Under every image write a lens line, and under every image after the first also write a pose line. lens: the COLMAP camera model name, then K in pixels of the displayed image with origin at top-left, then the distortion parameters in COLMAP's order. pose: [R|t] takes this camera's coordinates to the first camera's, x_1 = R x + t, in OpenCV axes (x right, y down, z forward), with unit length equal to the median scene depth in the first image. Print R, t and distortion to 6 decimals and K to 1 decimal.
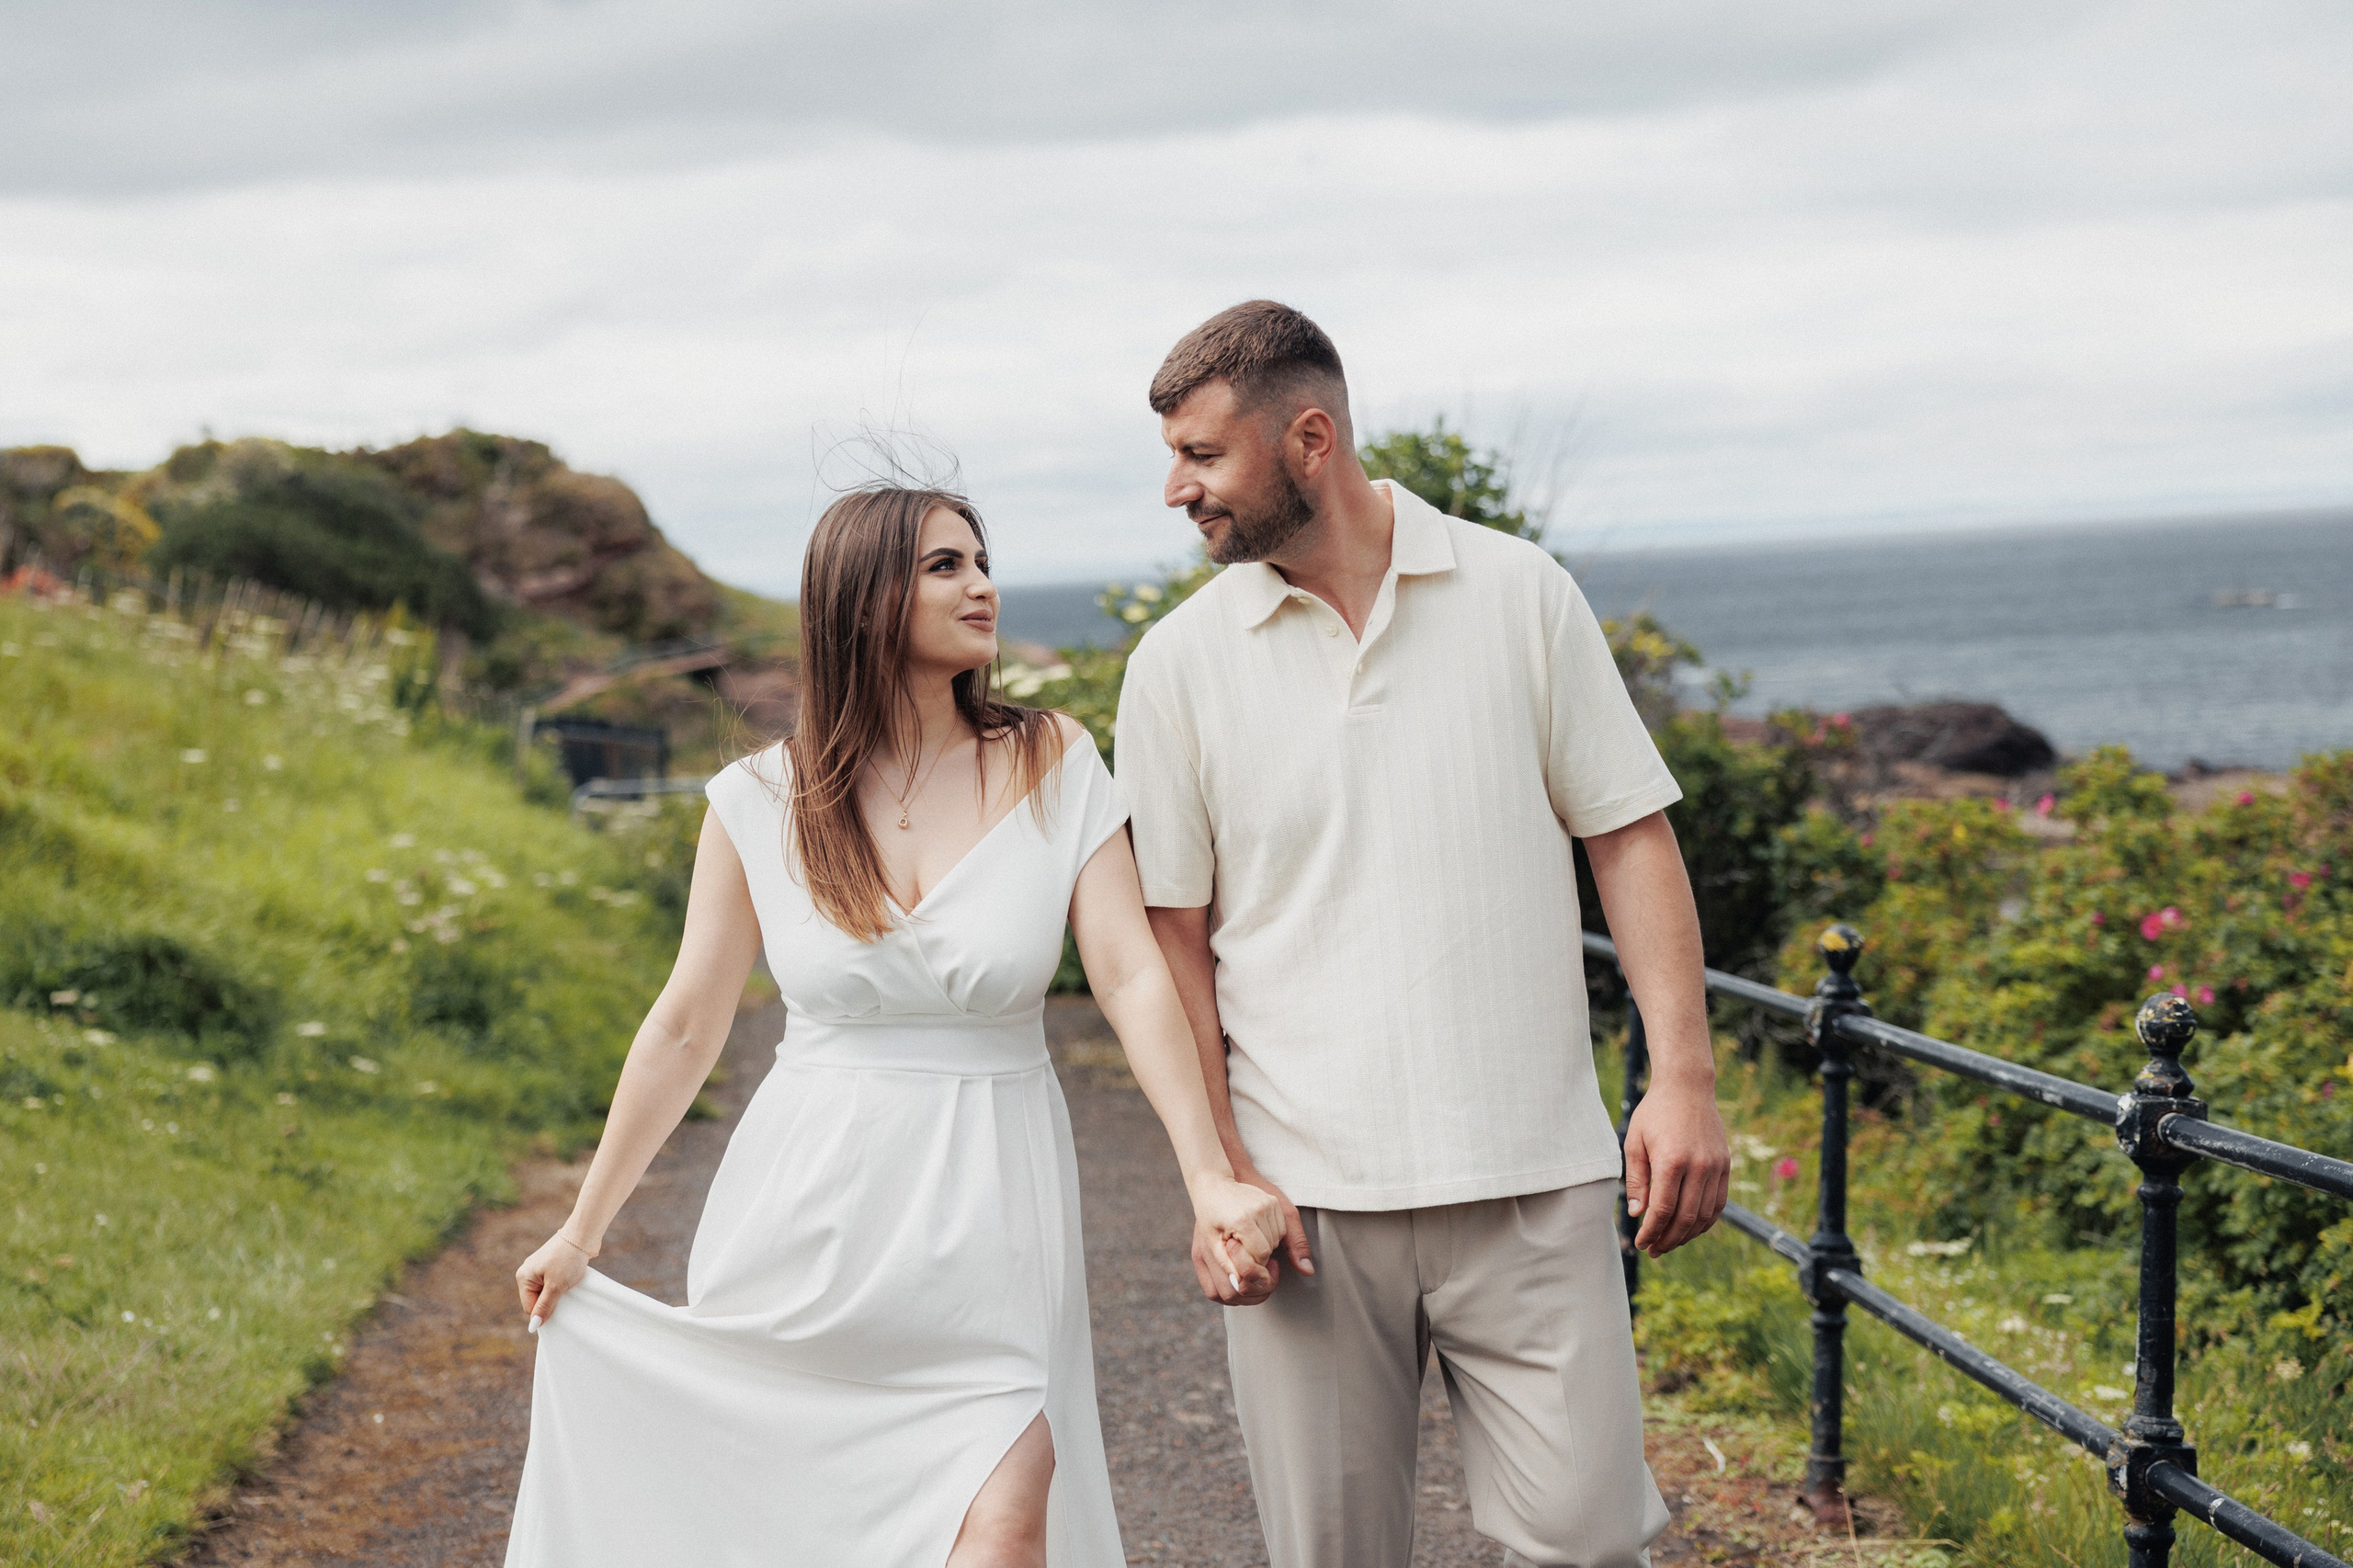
lens RADIAL K [[3853.4, 0, 1185.0], [0, 3853.4, 790.7], [0, 0, 1]] dist [0.008674, 0.000000]
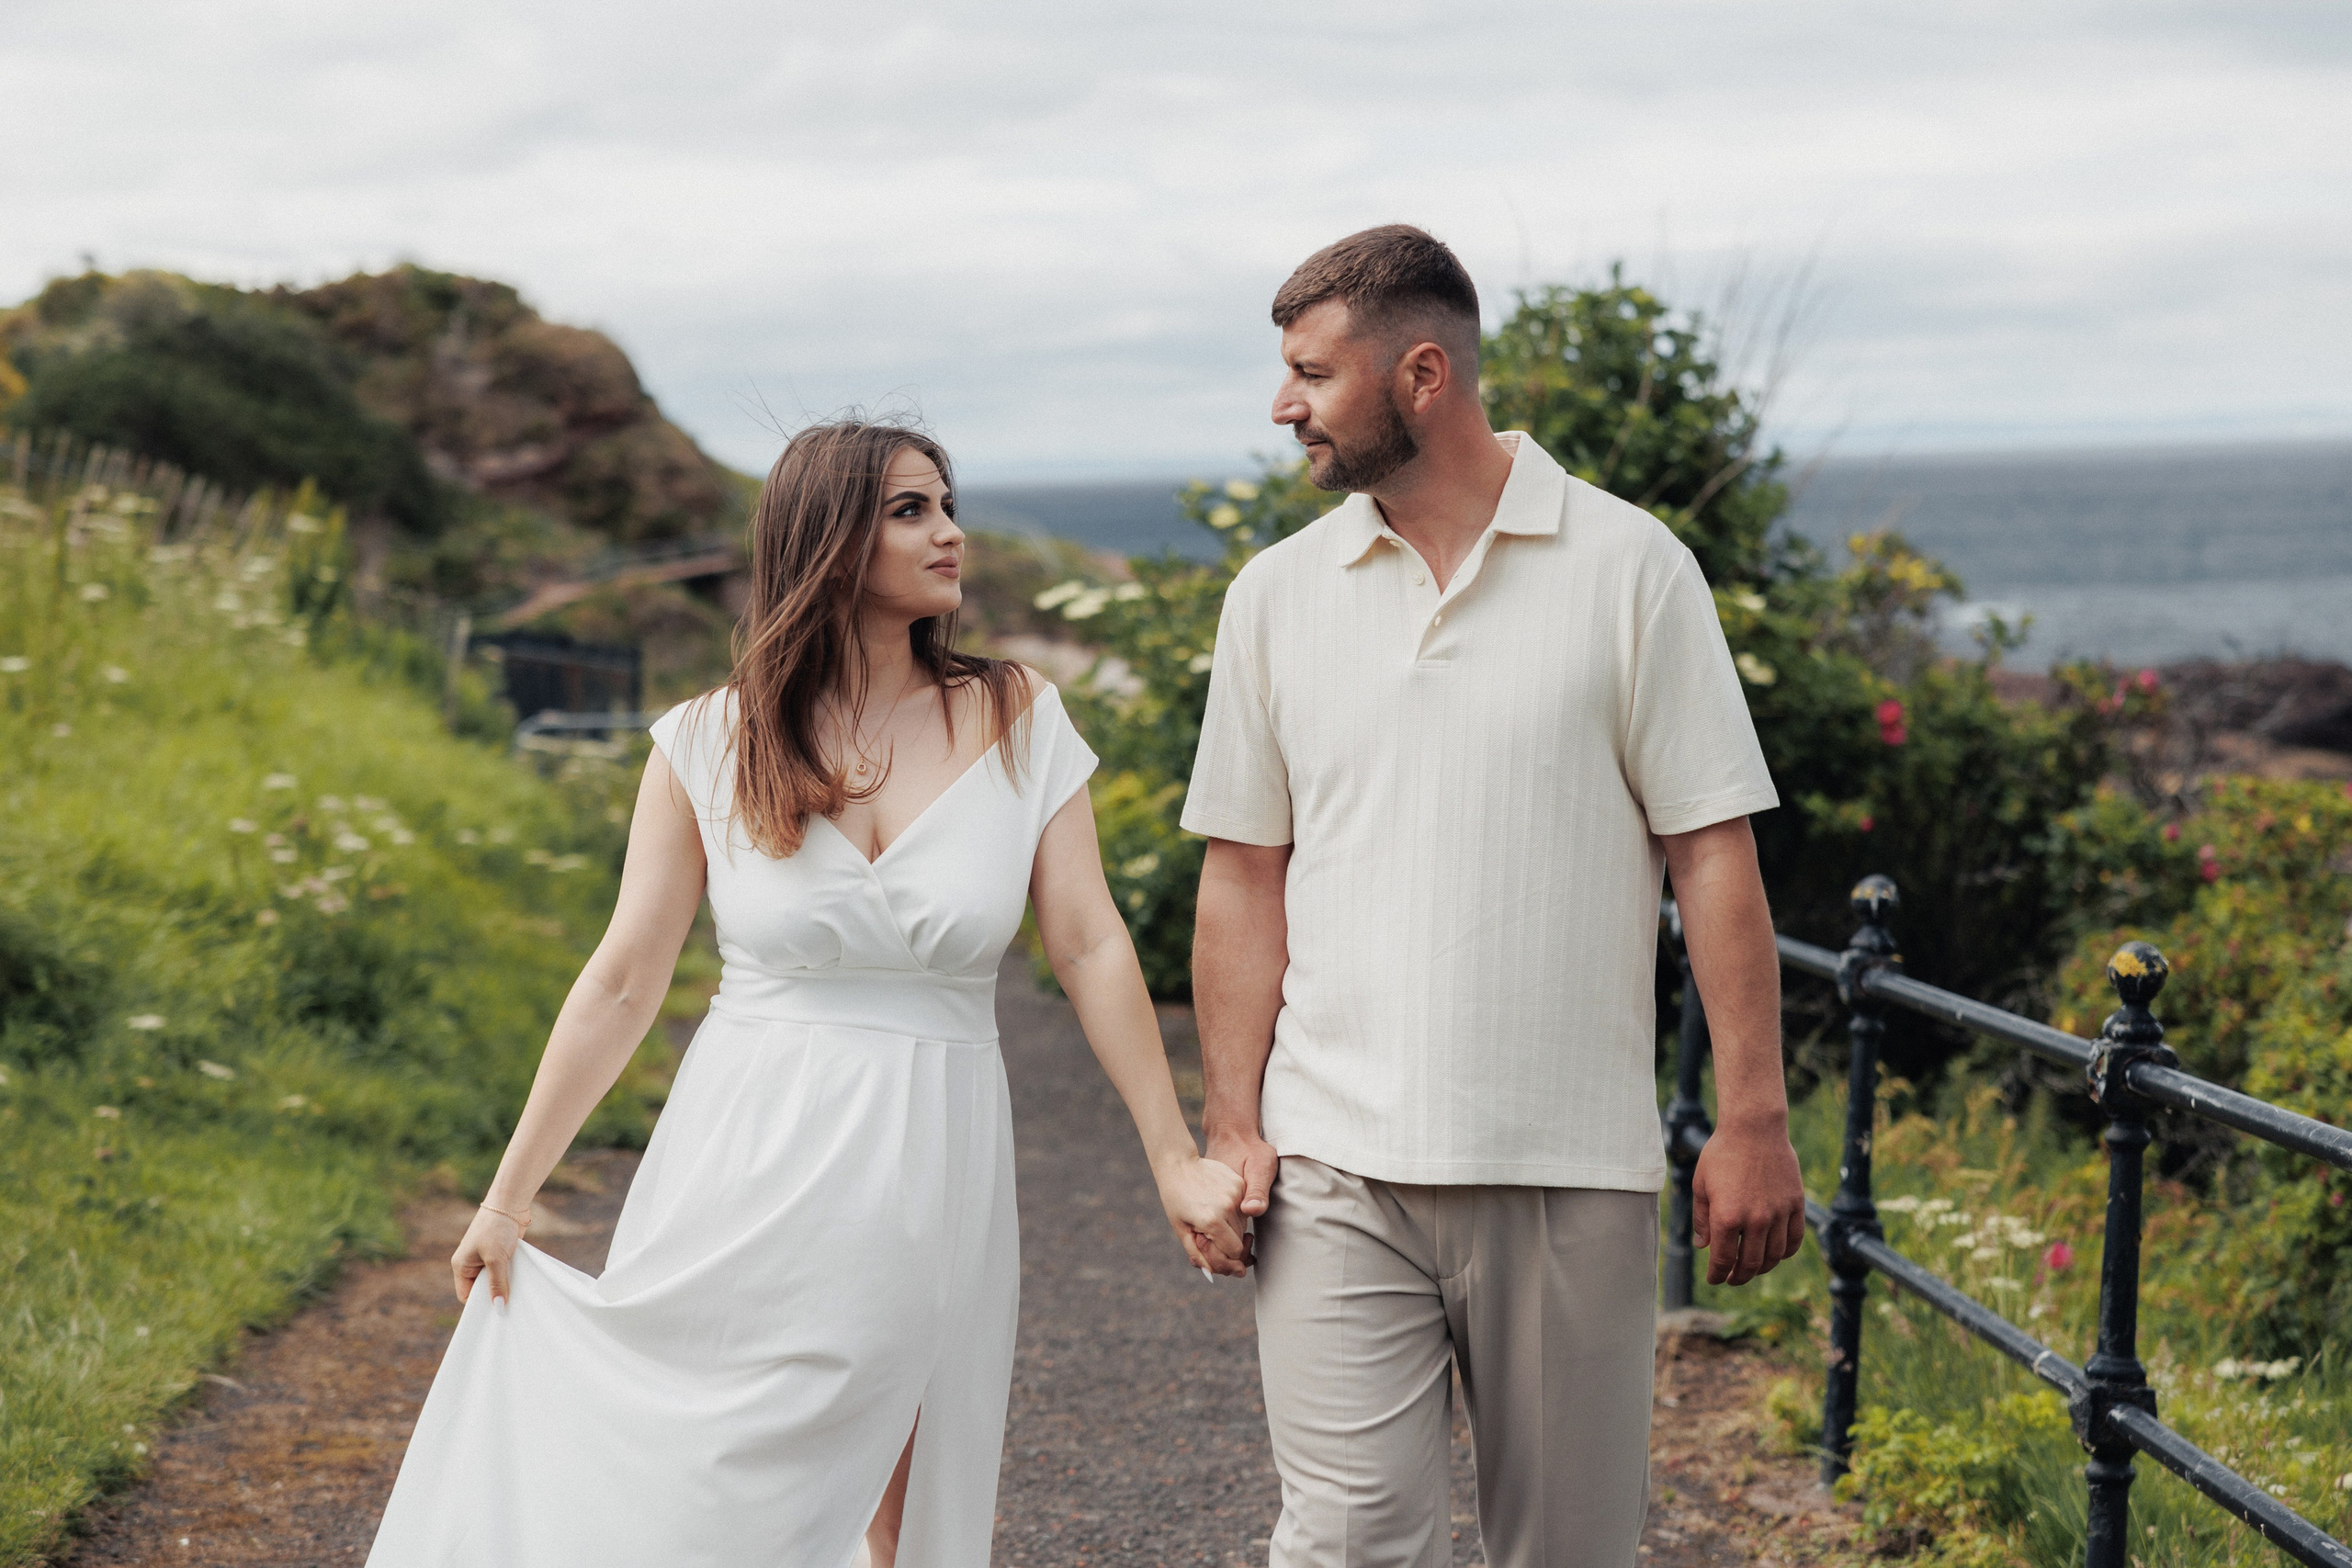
lens RADIAL K [[4860.6, 0, 1189.9], [0, 4860.6, 724.6], [0, 0, 1]] dist [0.087341, 0.000000]
pose [[0.999341, 0.026586, -0.024712, 0.004340], [-0.026689, 0.999637, -0.003817, 0.000445], [0.024602, 0.004475, 0.999687, 0.024496]]
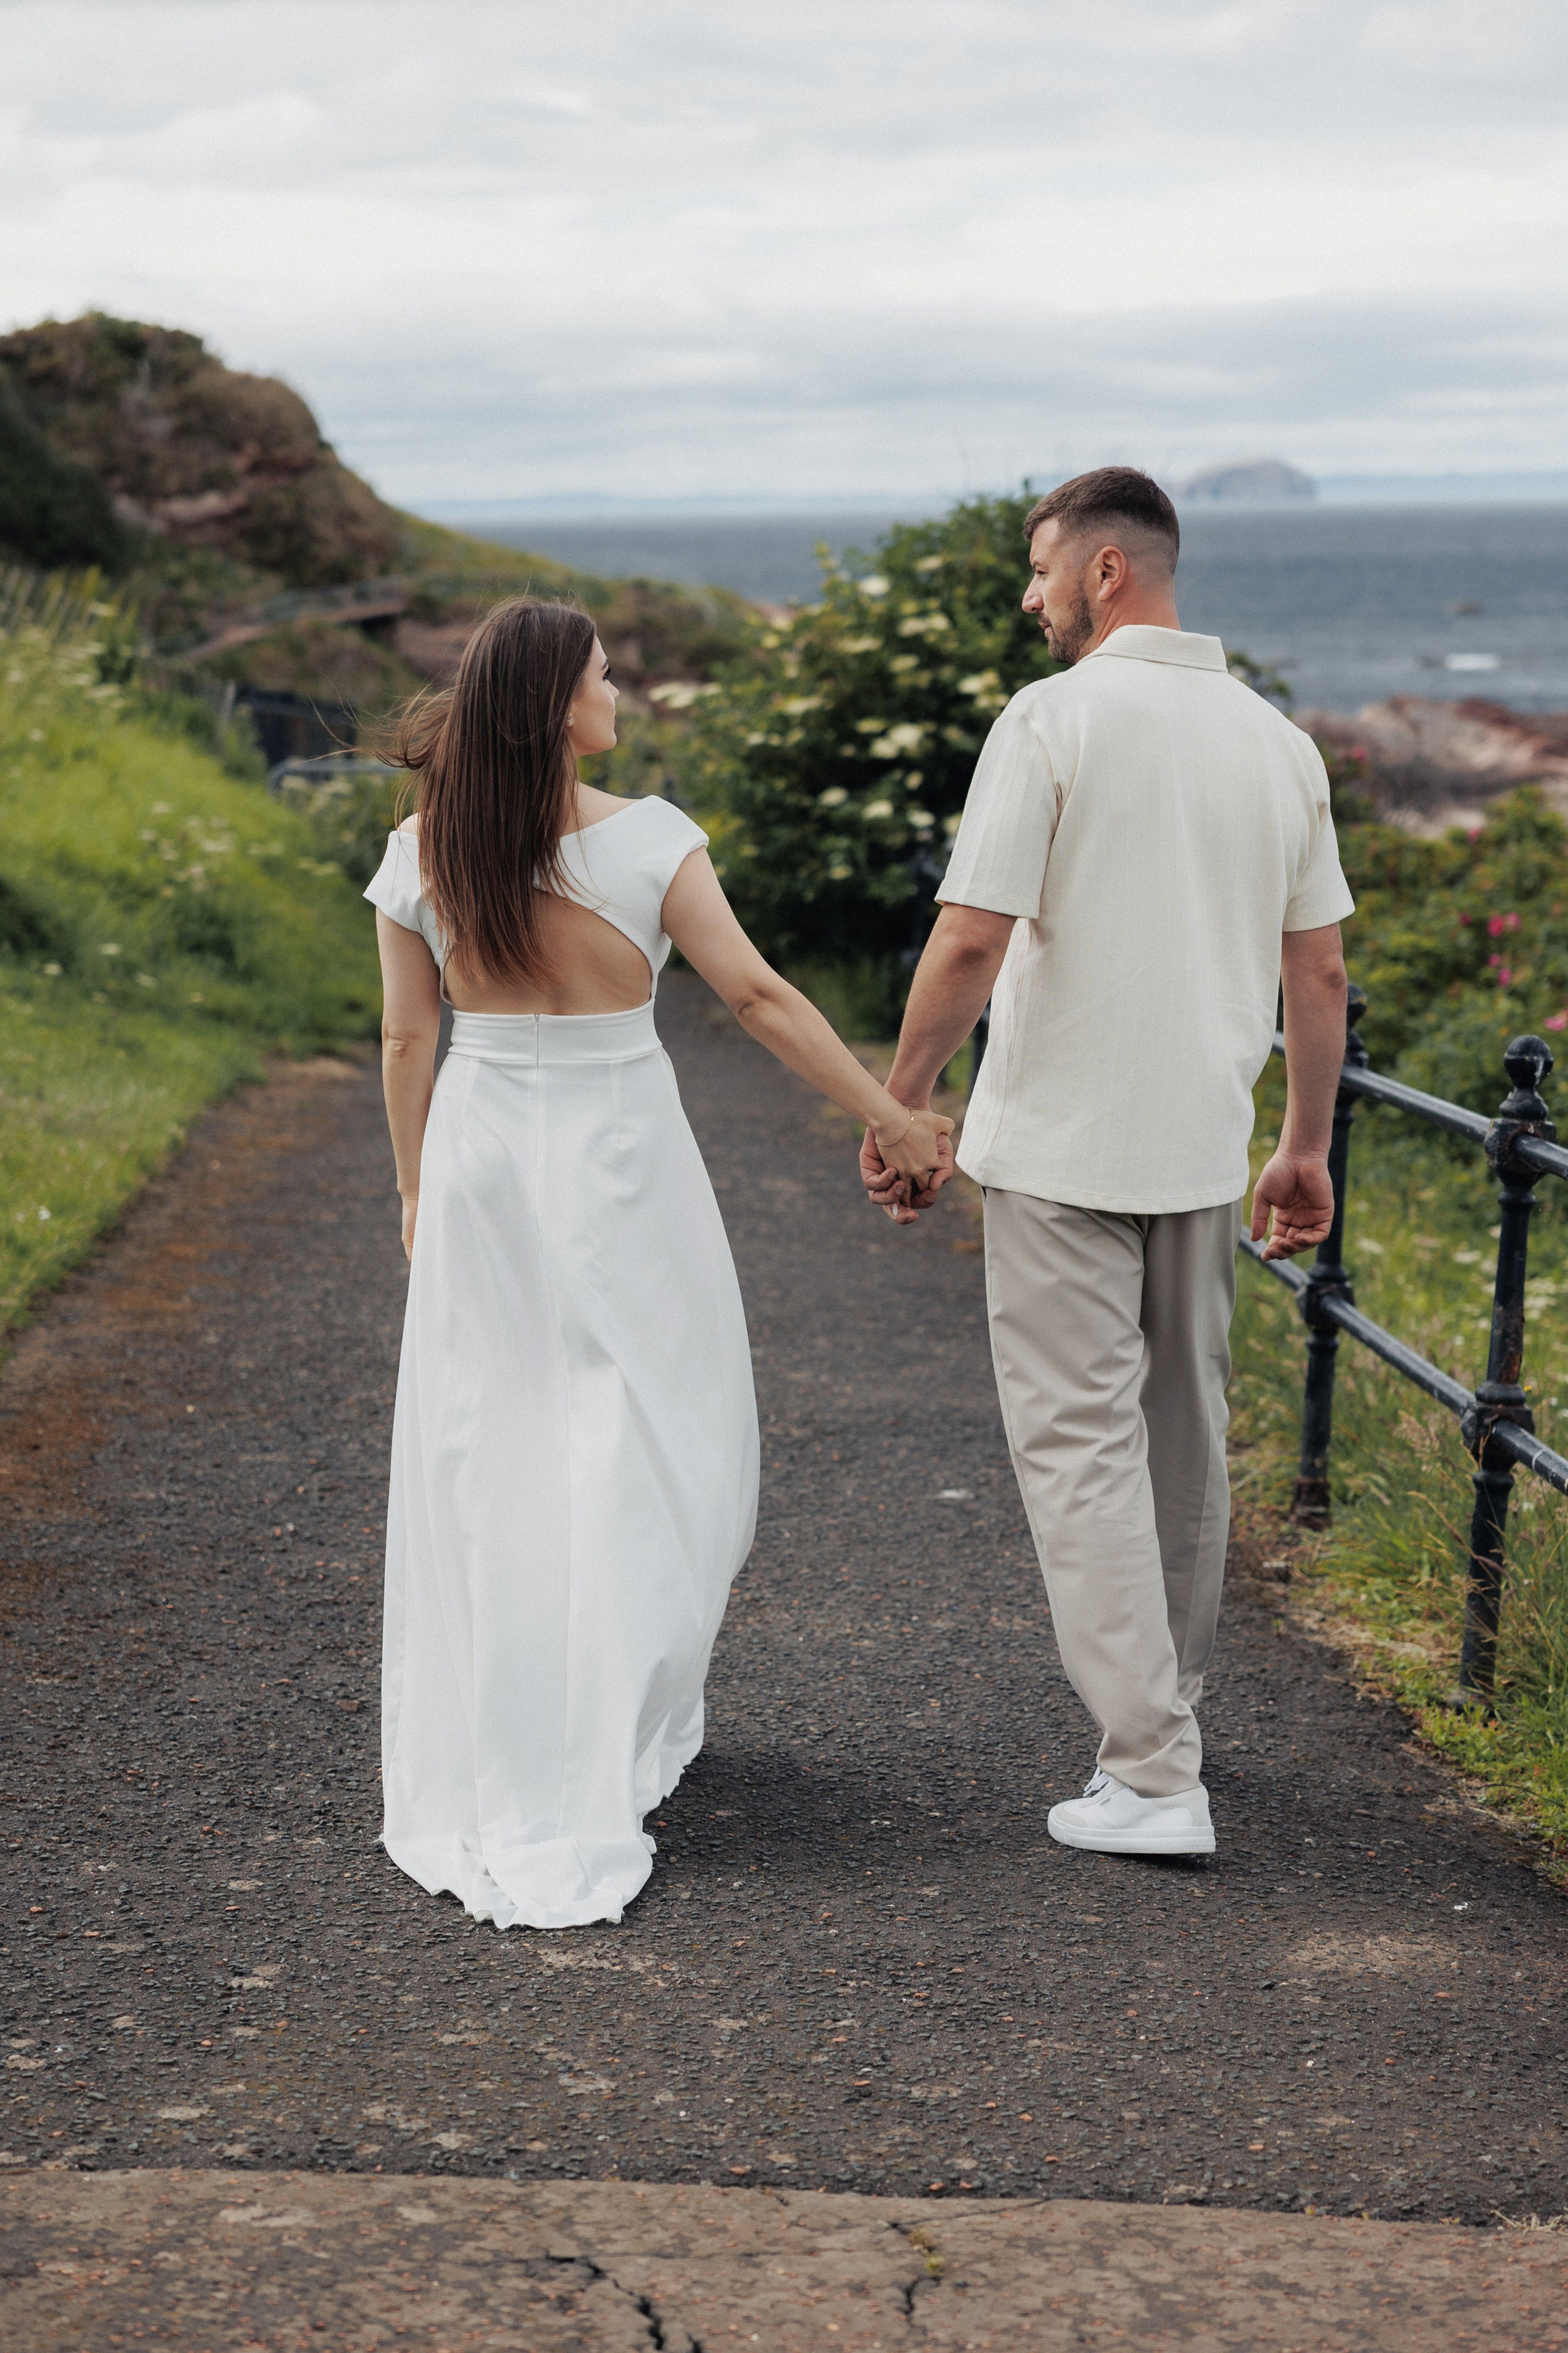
lens RADIAL K [[4862.7, 0, 771.3], [0, 4862.7, 1186.7], [0, 0, 1]] dist [0.087341, 0.000000]
pose [[0.998303, 0.043936, -0.038231, 0.056312], [-0.040644, 0.995721, 0.082988, -0.003579], [0.041714, -0.081293, 0.995817, -0.565136]]
